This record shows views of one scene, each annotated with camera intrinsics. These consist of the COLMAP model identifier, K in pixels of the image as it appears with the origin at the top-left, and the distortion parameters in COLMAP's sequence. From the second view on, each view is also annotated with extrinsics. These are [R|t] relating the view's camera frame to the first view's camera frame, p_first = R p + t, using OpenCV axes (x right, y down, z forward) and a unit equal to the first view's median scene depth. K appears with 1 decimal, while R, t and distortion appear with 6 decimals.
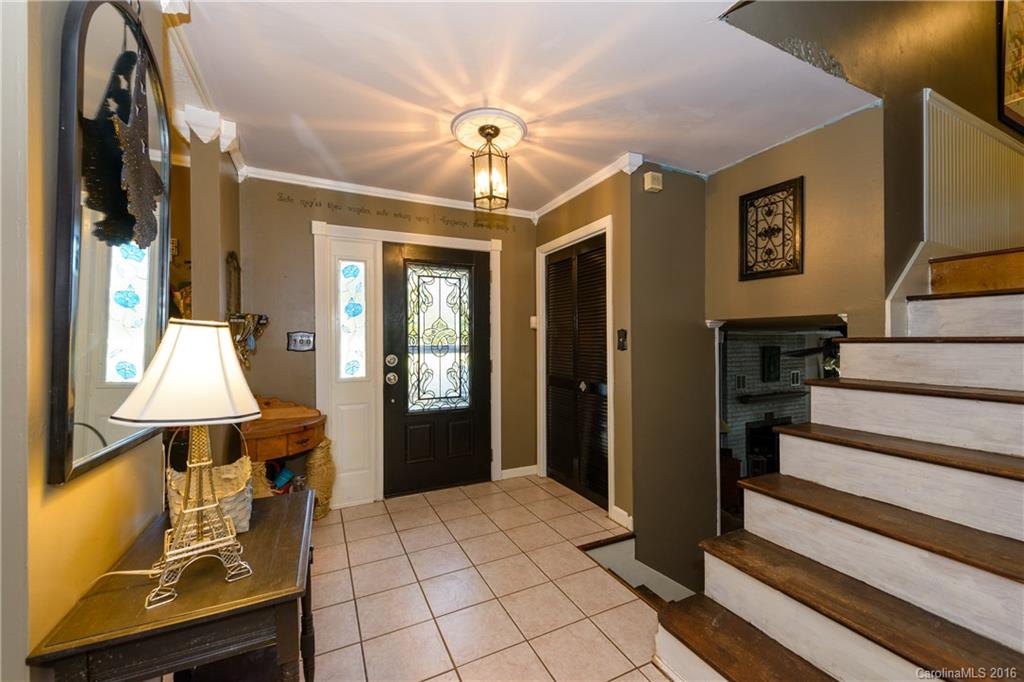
lens RADIAL K [[400.6, 0, 512.6], [0, 400.6, 338.6], [0, 0, 1]] dist [0.003210, -0.000895]
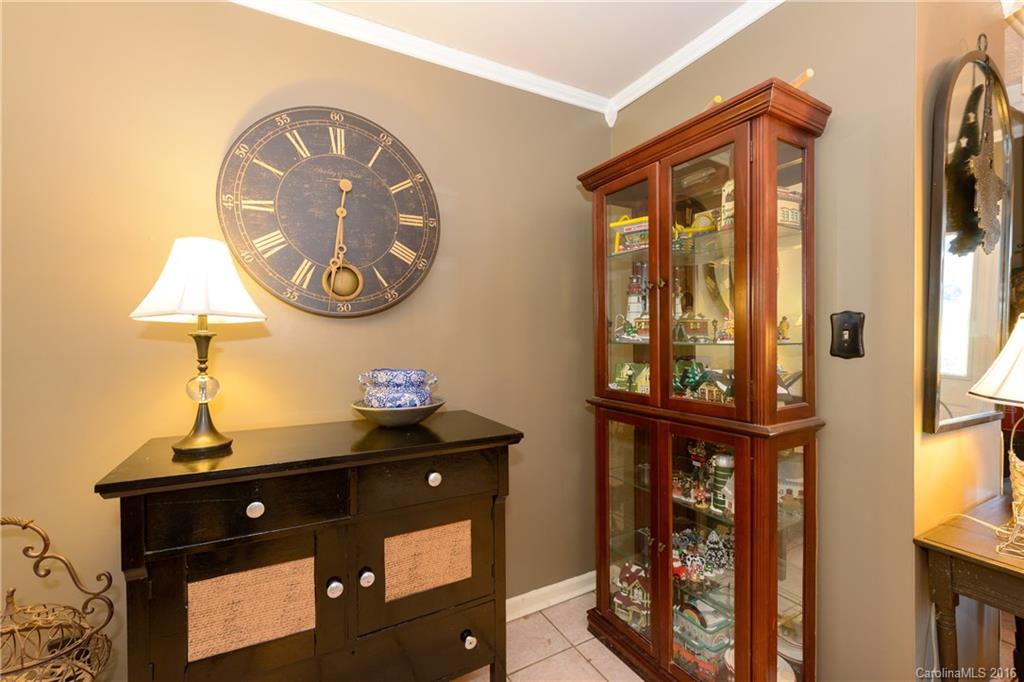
lens RADIAL K [[446.7, 0, 514.8], [0, 446.7, 339.2], [0, 0, 1]] dist [0.000431, 0.000364]
pose [[0.059437, 0.013337, -0.998143, 0.302226], [0.006179, 0.999887, 0.013728, -0.005343], [0.998213, -0.006983, 0.059348, -0.467190]]
